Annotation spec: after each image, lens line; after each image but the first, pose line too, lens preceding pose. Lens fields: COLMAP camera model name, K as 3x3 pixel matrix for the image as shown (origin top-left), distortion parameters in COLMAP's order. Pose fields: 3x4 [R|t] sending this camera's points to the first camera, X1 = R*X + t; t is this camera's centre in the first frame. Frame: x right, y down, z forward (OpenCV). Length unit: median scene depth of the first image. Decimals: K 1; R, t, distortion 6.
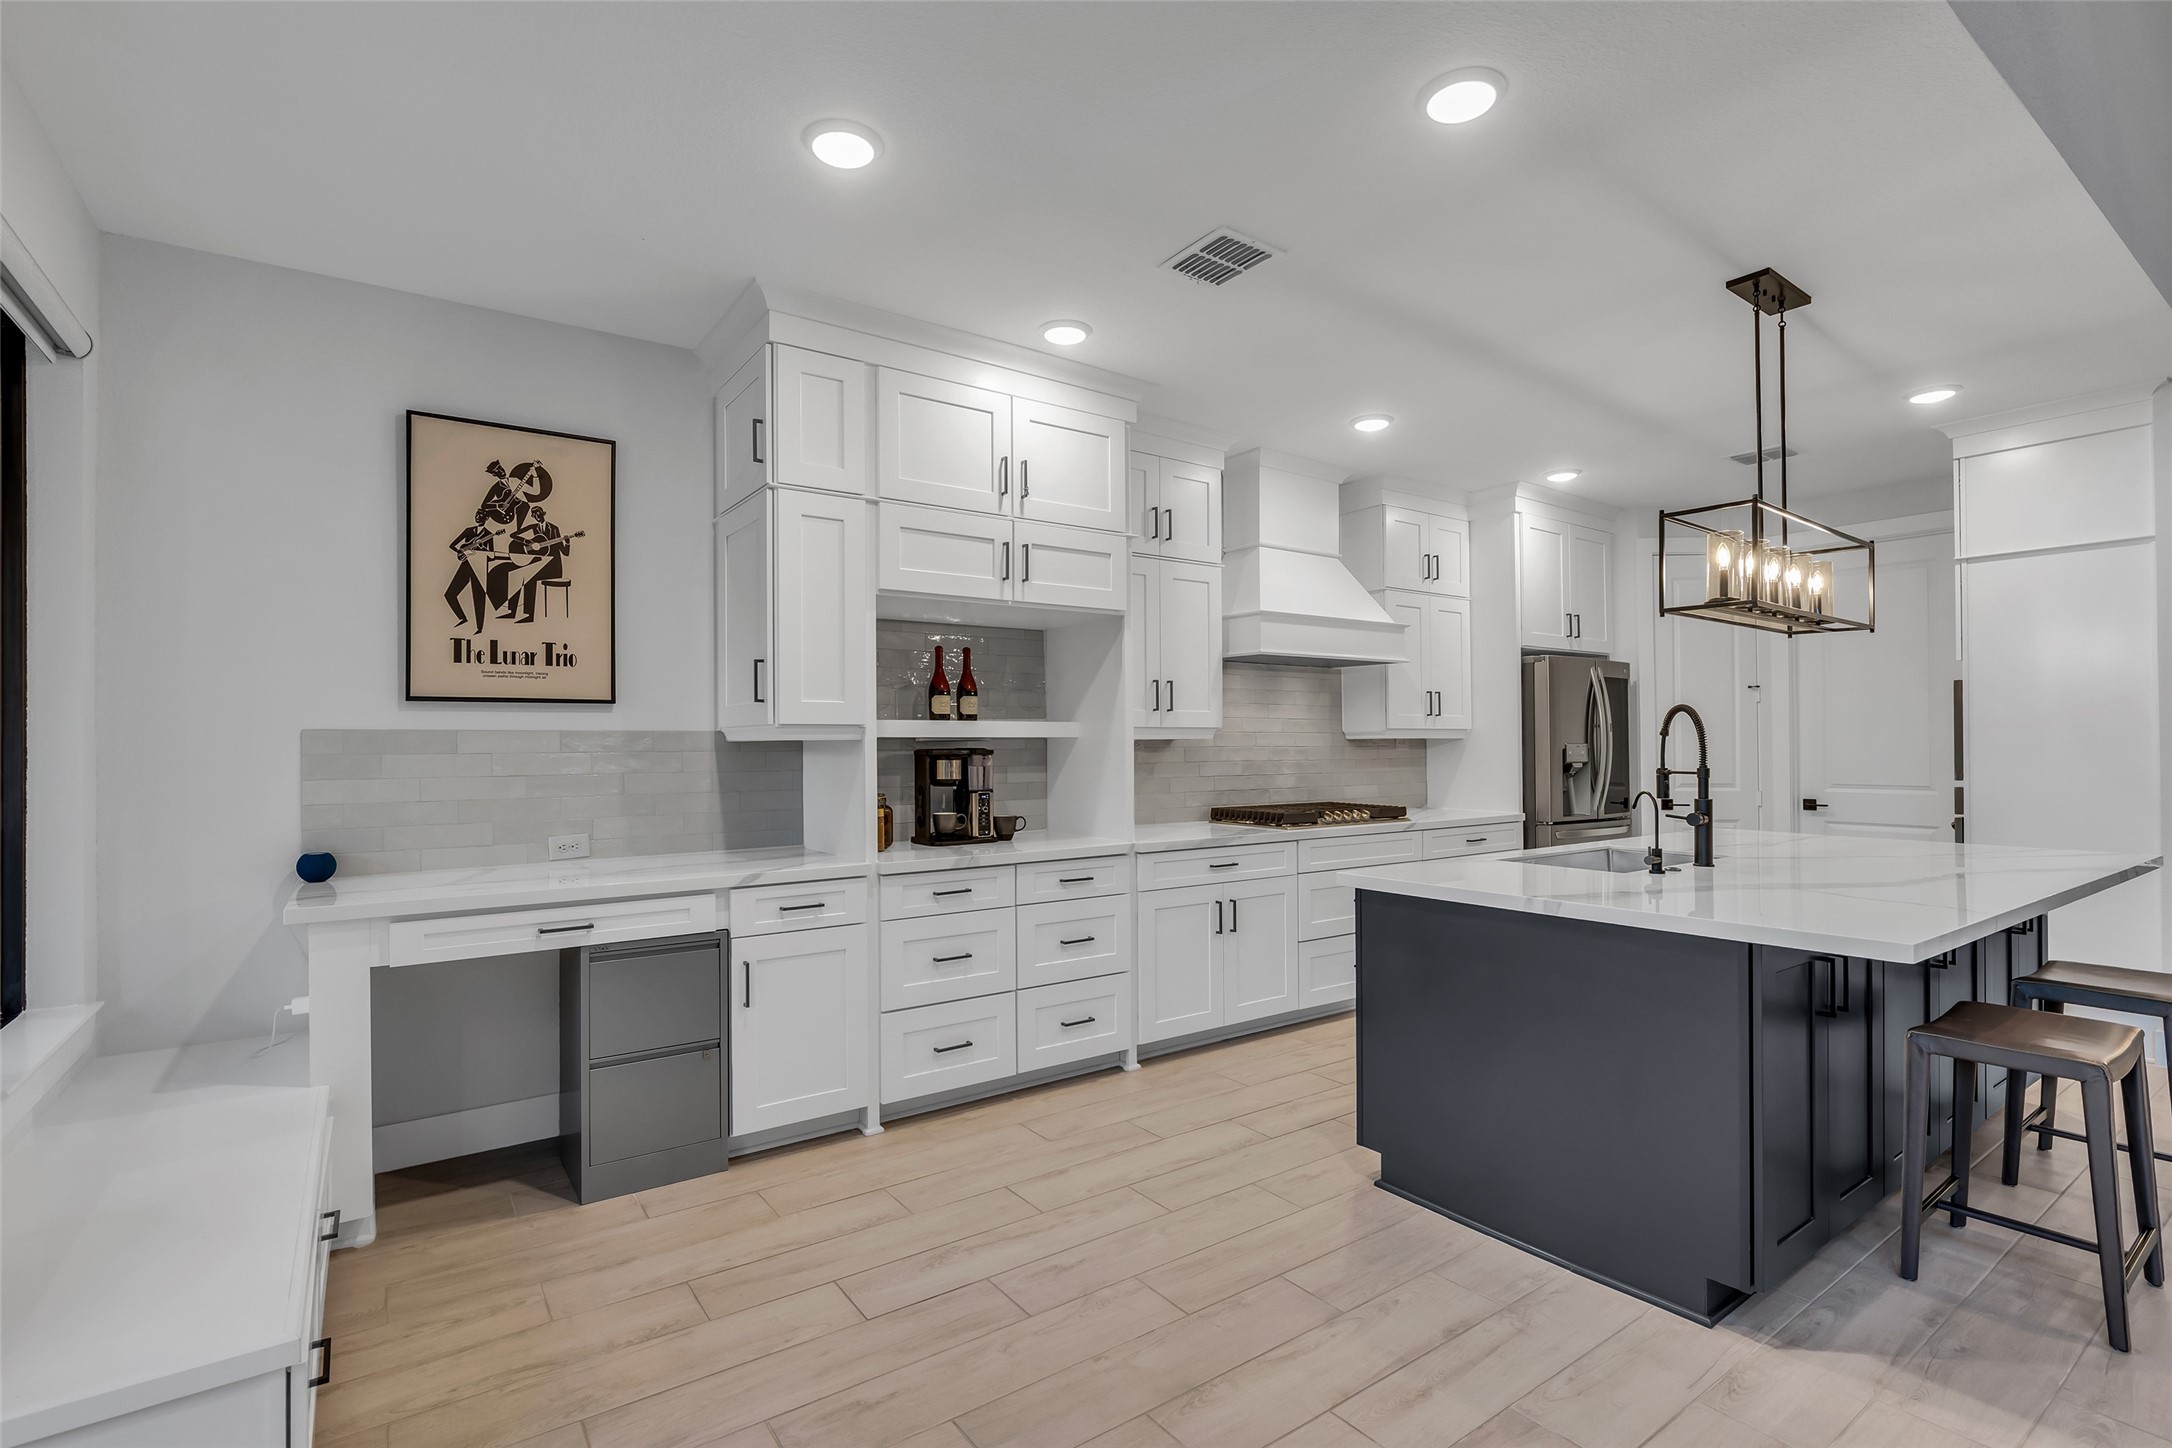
lens RADIAL K [[1008.0, 0, 1080.4], [0, 1008.0, 727.1], [0, 0, 1]] dist [-0.012933, 0.003042]
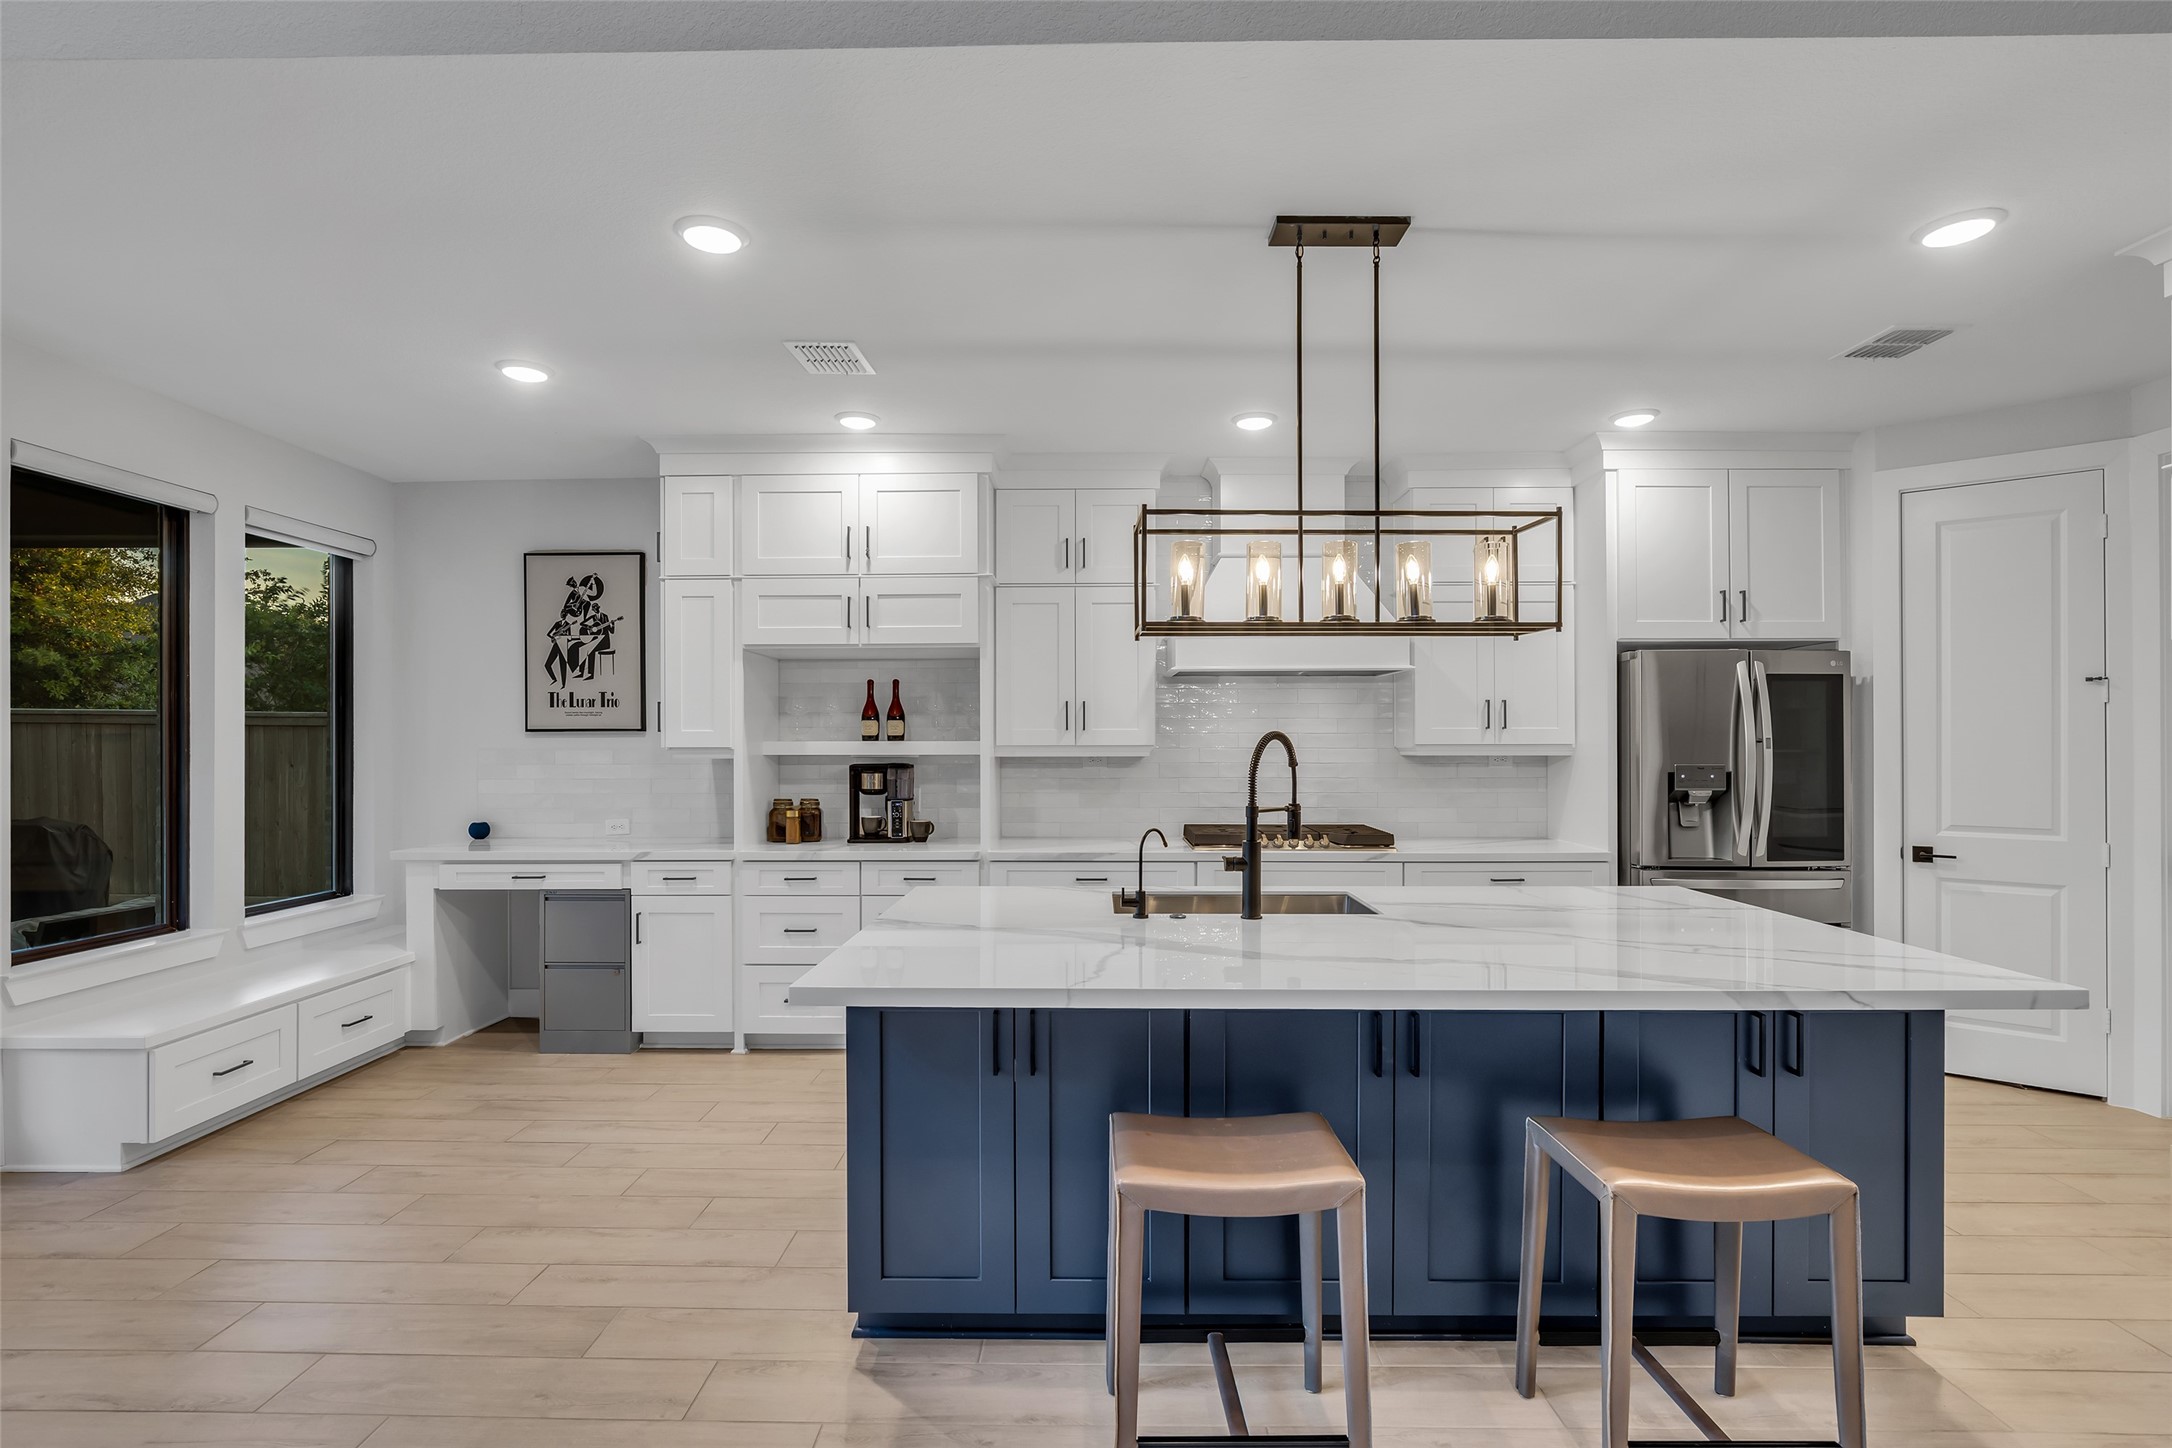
lens RADIAL K [[1008.0, 0, 1070.0], [0, 1008.0, 731.7], [0, 0, 1]] dist [-0.012933, 0.003042]
pose [[0.807826, -0.002189, -0.589417, 0.931402], [0.007308, 0.999953, 0.006302, -0.027886], [0.589376, -0.009399, 0.807804, 0.183973]]
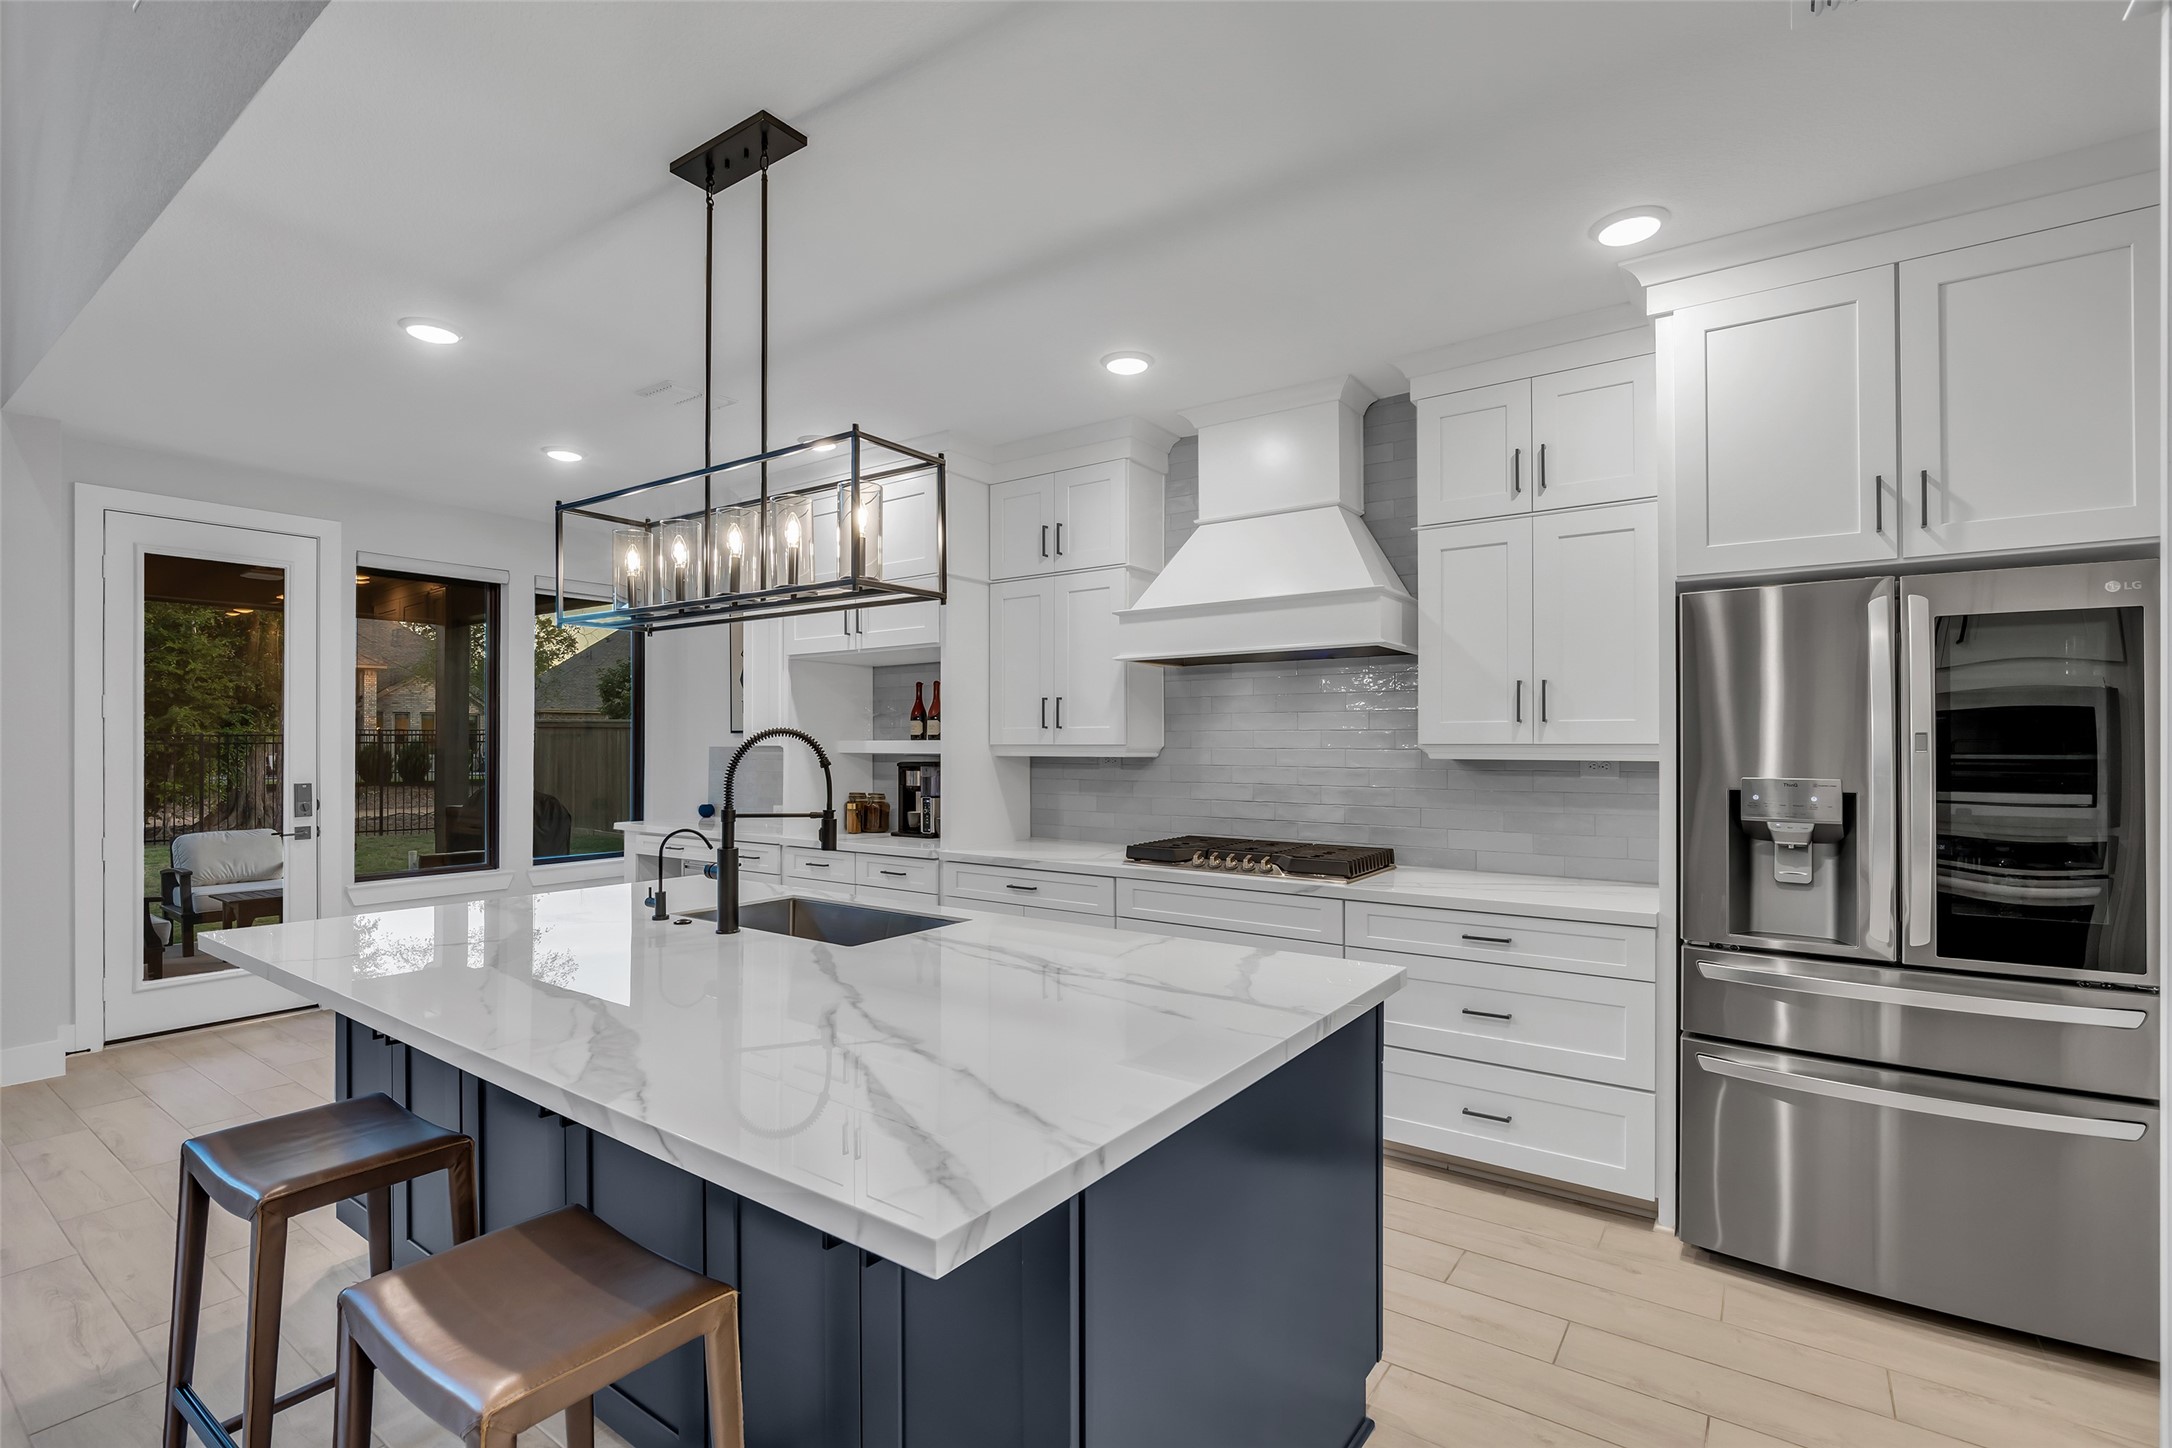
lens RADIAL K [[987.0, 0, 1084.5], [0, 987.0, 731.4], [0, 0, 1]] dist [-0.010905, 0.000406]
pose [[0.328644, -0.006950, -0.944428, 1.344263], [0.014287, 0.999895, -0.002387, -0.013377], [0.944346, -0.012709, 0.328709, 0.939730]]
